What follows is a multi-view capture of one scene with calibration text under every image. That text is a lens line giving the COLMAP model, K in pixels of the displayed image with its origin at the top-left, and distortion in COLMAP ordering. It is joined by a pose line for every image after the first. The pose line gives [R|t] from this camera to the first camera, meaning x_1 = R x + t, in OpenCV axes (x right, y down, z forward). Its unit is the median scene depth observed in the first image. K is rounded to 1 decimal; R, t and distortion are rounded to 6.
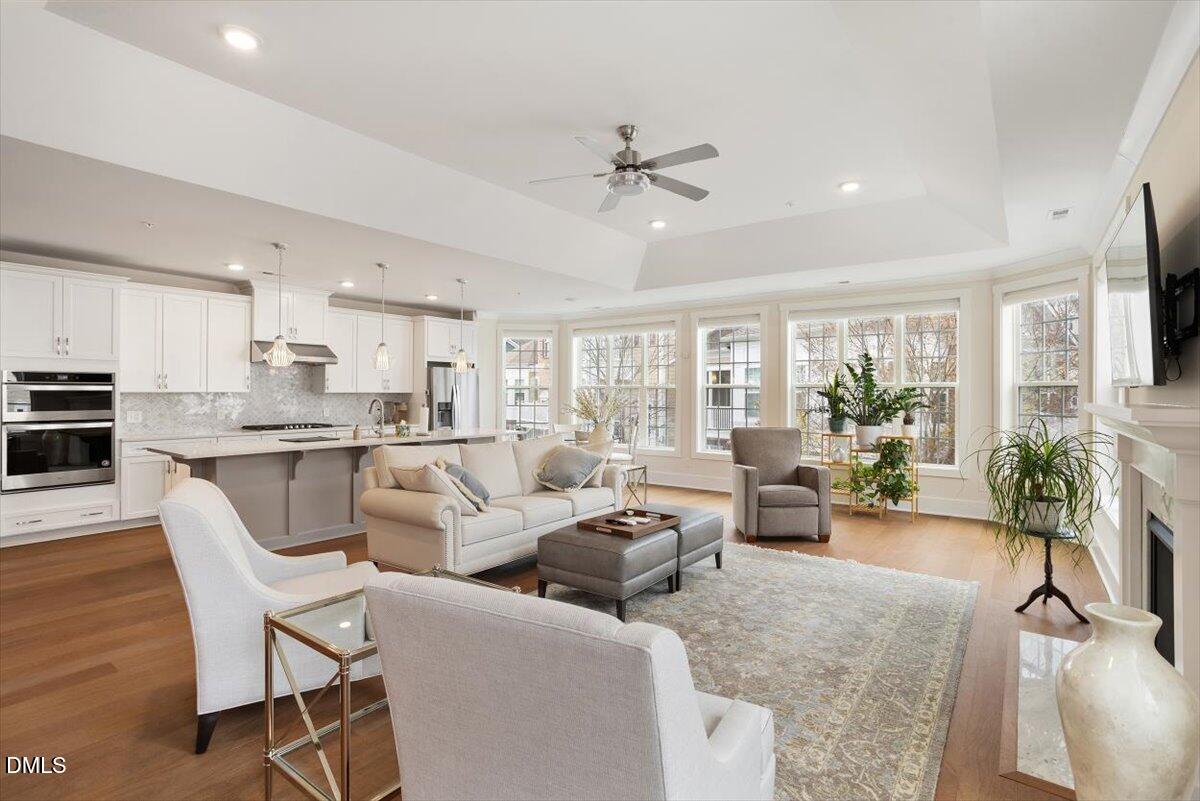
lens RADIAL K [[572.9, 0, 589.0], [0, 572.9, 393.2], [0, 0, 1]] dist [-0.016005, 0.003248]
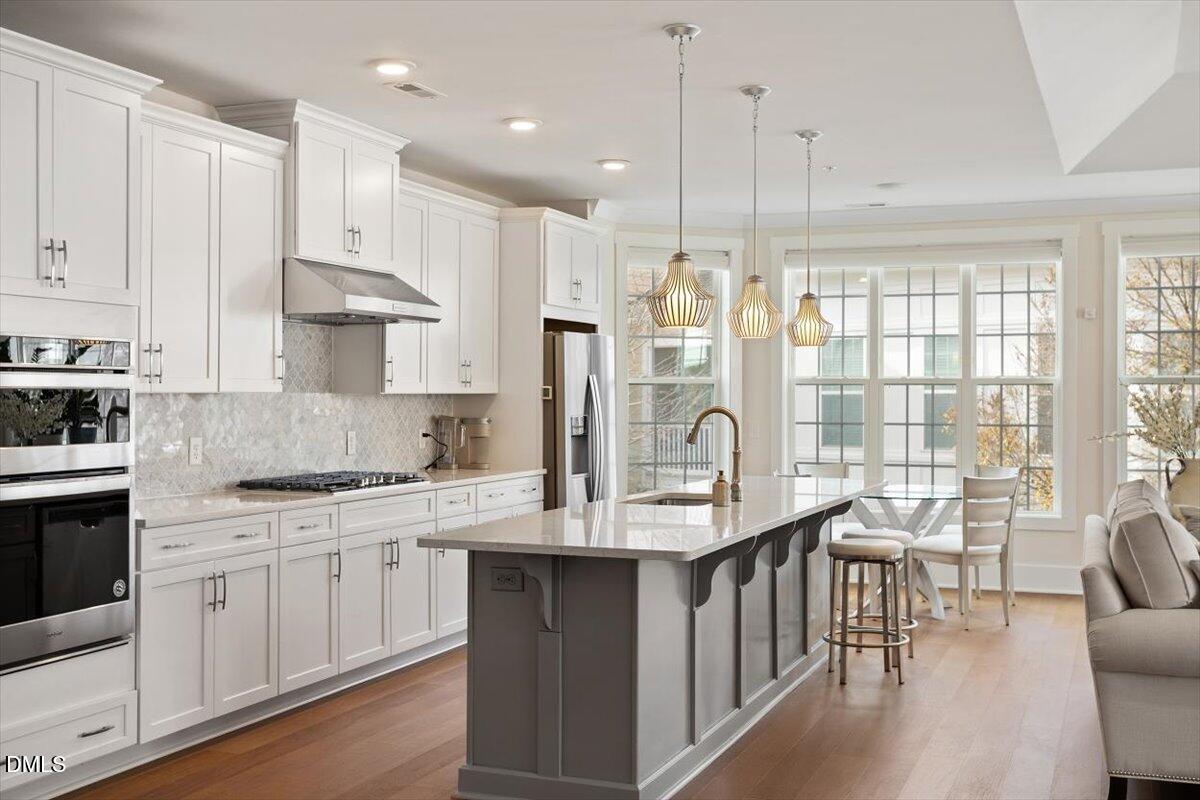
lens RADIAL K [[1337.5, 0, 599.7], [0, 1337.5, 396.5], [0, 0, 1]] dist [-0.027798, 0.000000]
pose [[0.958584, -0.000615, 0.284810, -0.607659], [0.000411, 1.000000, 0.000778, 0.000437], [-0.284811, -0.000629, 0.958584, 0.076168]]
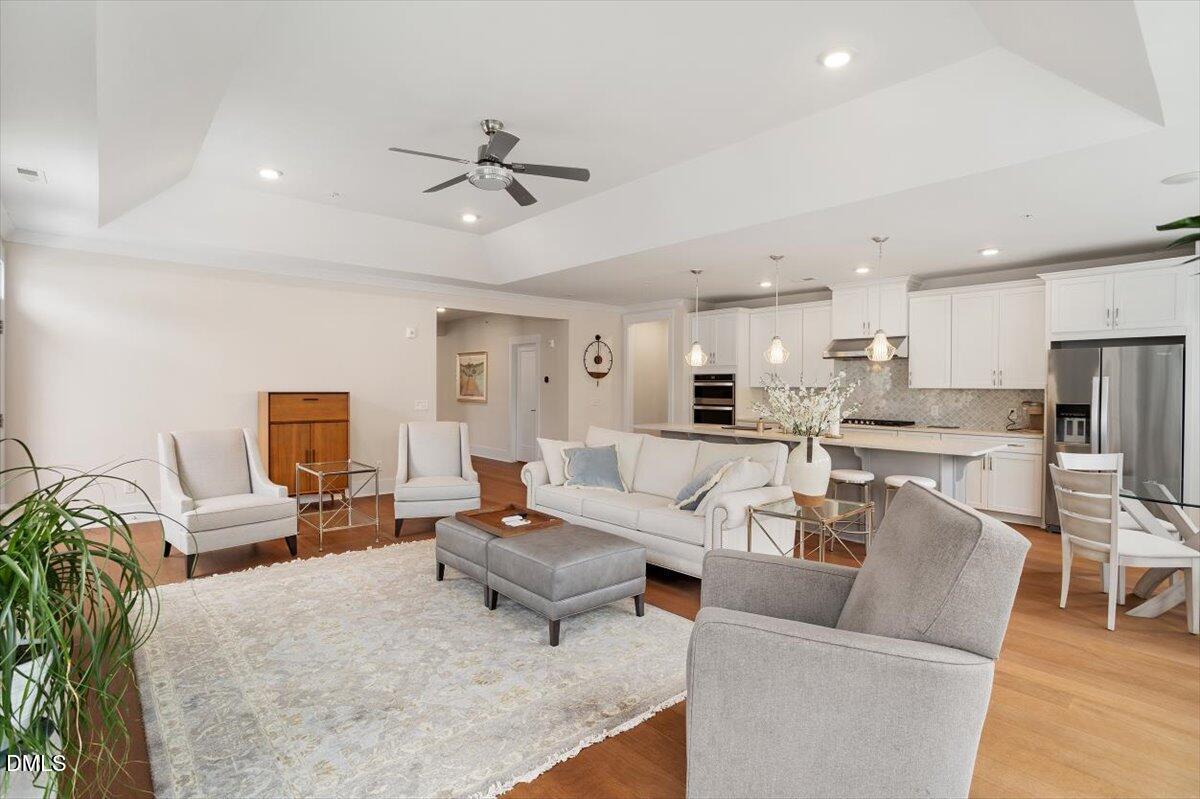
lens RADIAL K [[572.9, 0, 600.9], [0, 572.9, 396.3], [0, 0, 1]] dist [-0.016005, 0.003248]
pose [[-0.188048, 0.013504, -0.982067, 0.533161], [-0.008805, 0.999842, 0.015434, 0.002402], [0.982120, 0.011550, -0.187899, 0.721776]]
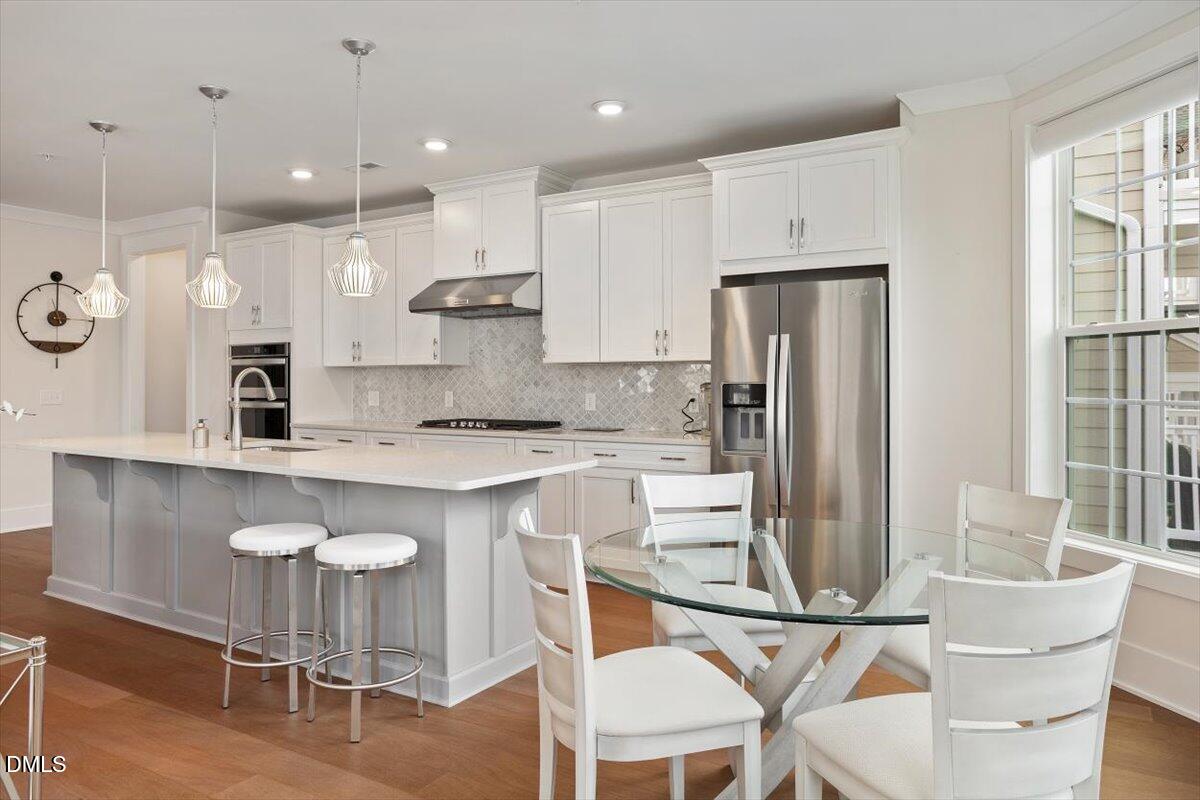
lens RADIAL K [[817.2, 0, 587.6], [0, 817.2, 378.7], [0, 0, 1]] dist [-0.013030, 0.002329]
pose [[0.104772, -0.005717, -0.994480, 0.289434], [-0.000132, 0.999983, -0.005762, 0.017912], [0.994496, 0.000735, 0.104769, 1.003156]]
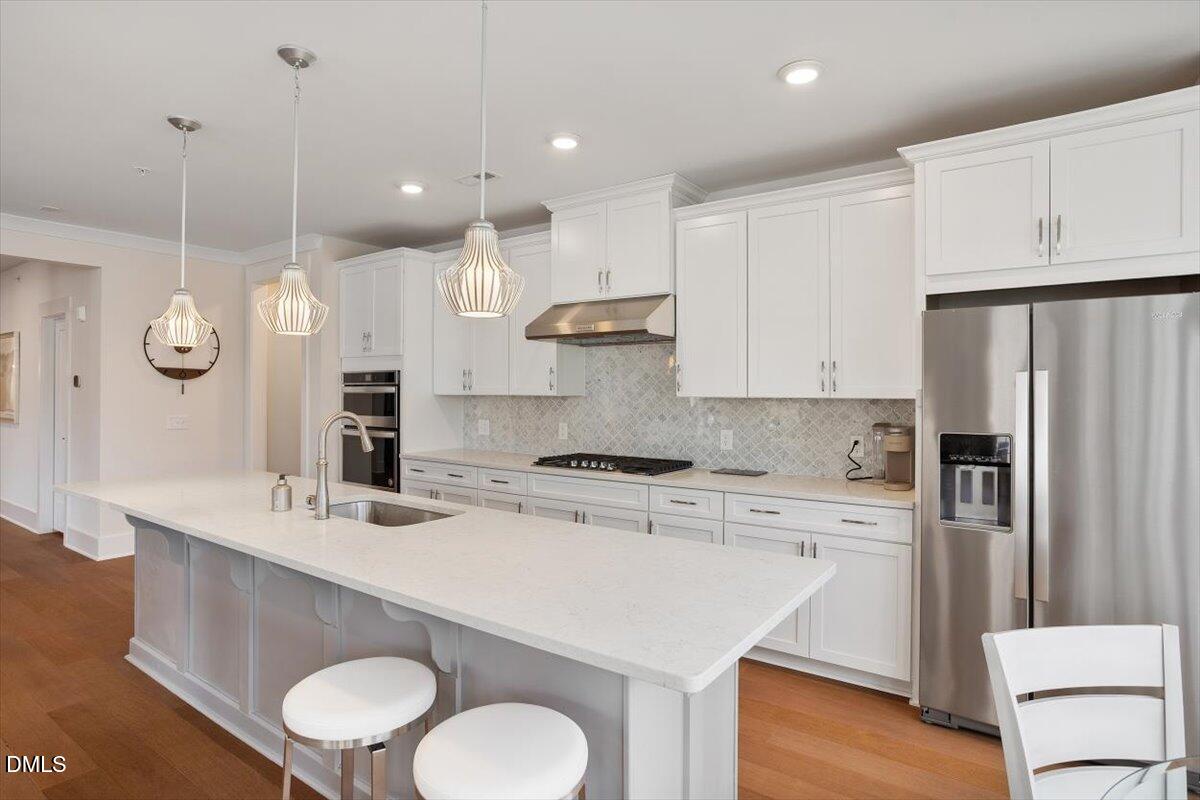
lens RADIAL K [[641.0, 0, 593.4], [0, 641.0, 393.4], [0, 0, 1]] dist [-0.040618, 0.000788]
pose [[0.034645, -0.000957, -0.999399, 0.050298], [-0.006146, 0.999980, -0.001170, -0.003194], [0.999381, 0.006183, 0.034638, 0.954236]]
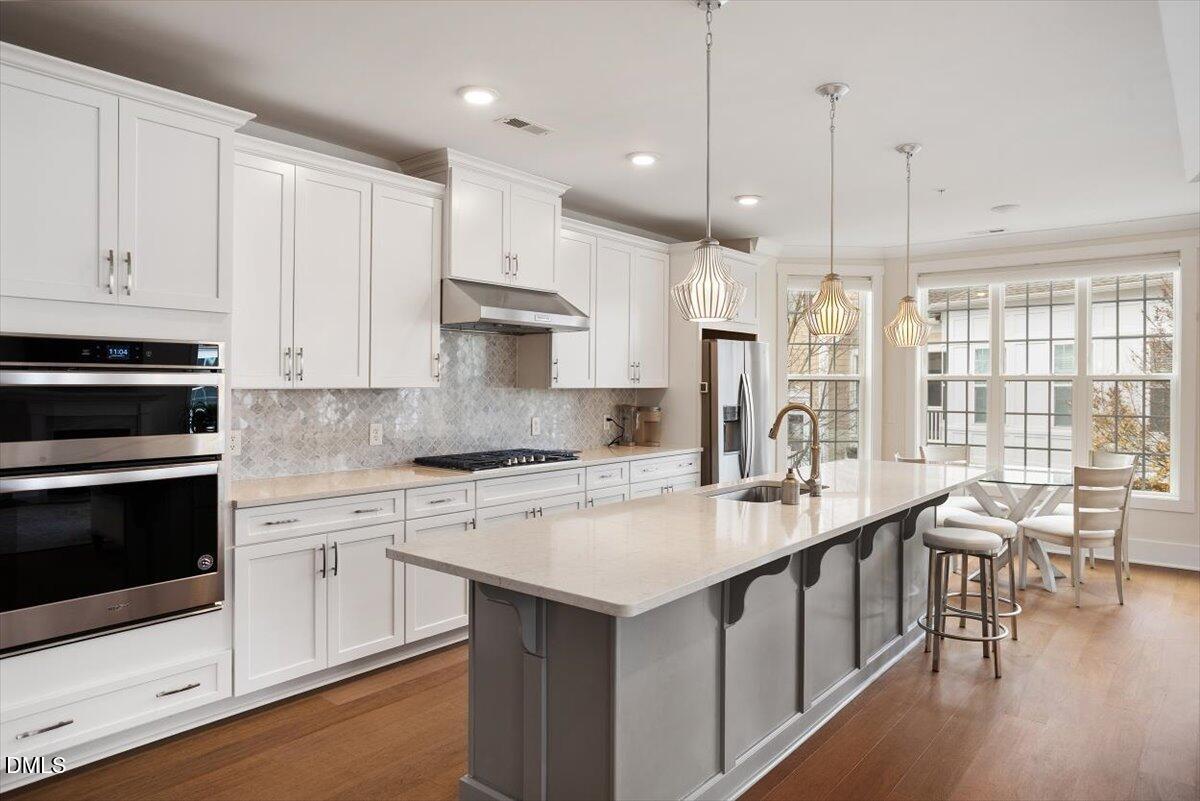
lens RADIAL K [[758.7, 0, 597.8], [0, 758.7, 388.7], [0, 0, 1]] dist [-0.032767, 0.019045]
pose [[0.999645, 0.001838, -0.026566, -0.421609], [-0.001744, 0.999992, 0.003577, -0.003219], [0.026573, -0.003530, 0.999641, 0.354210]]
